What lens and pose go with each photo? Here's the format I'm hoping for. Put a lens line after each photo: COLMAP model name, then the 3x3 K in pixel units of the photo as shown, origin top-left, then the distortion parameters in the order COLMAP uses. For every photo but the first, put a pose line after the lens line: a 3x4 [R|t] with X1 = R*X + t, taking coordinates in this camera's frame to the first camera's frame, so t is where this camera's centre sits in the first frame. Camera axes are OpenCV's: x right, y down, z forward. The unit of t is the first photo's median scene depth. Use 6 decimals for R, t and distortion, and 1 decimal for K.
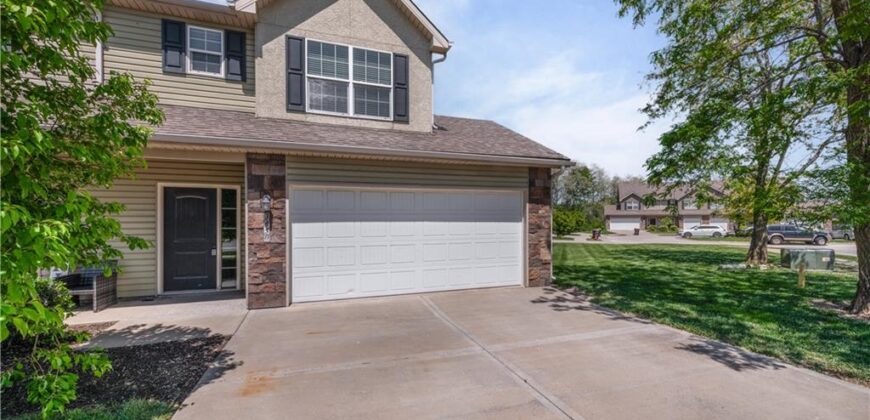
lens RADIAL K [[344.5, 0, 393.8], [0, 344.5, 221.8], [0, 0, 1]] dist [0.009940, -0.000267]
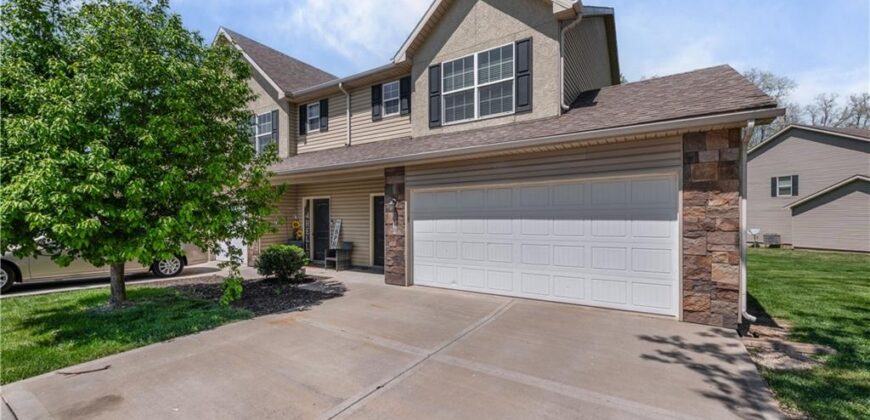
lens RADIAL K [[290.4, 0, 361.0], [0, 290.4, 221.0], [0, 0, 1]] dist [0.001208, 0.000005]
pose [[0.650433, 0.006139, -0.759539, 0.385973], [-0.003110, 0.999980, 0.005419, 0.001512], [0.759557, -0.001163, 0.650440, 0.181715]]
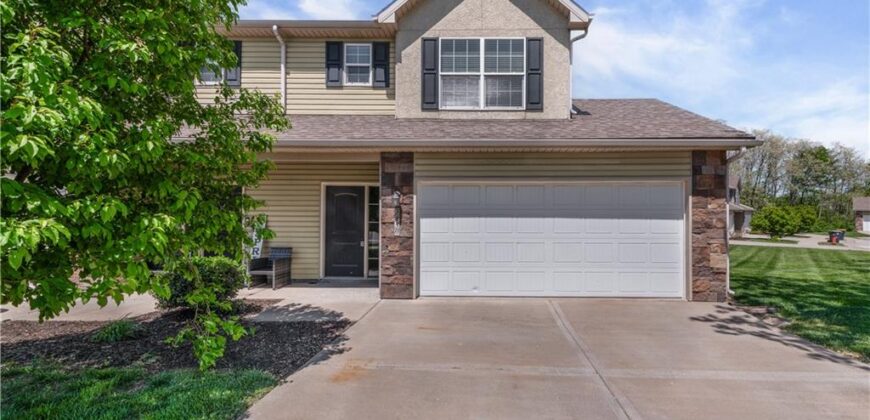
lens RADIAL K [[345.1, 0, 435.0], [0, 345.1, 211.8], [0, 0, 1]] dist [0.011864, -0.000368]
pose [[0.944177, 0.002919, -0.329426, 0.087814], [-0.007856, 0.999876, -0.013655, -0.001072], [0.329345, 0.015481, 0.944083, 0.042256]]
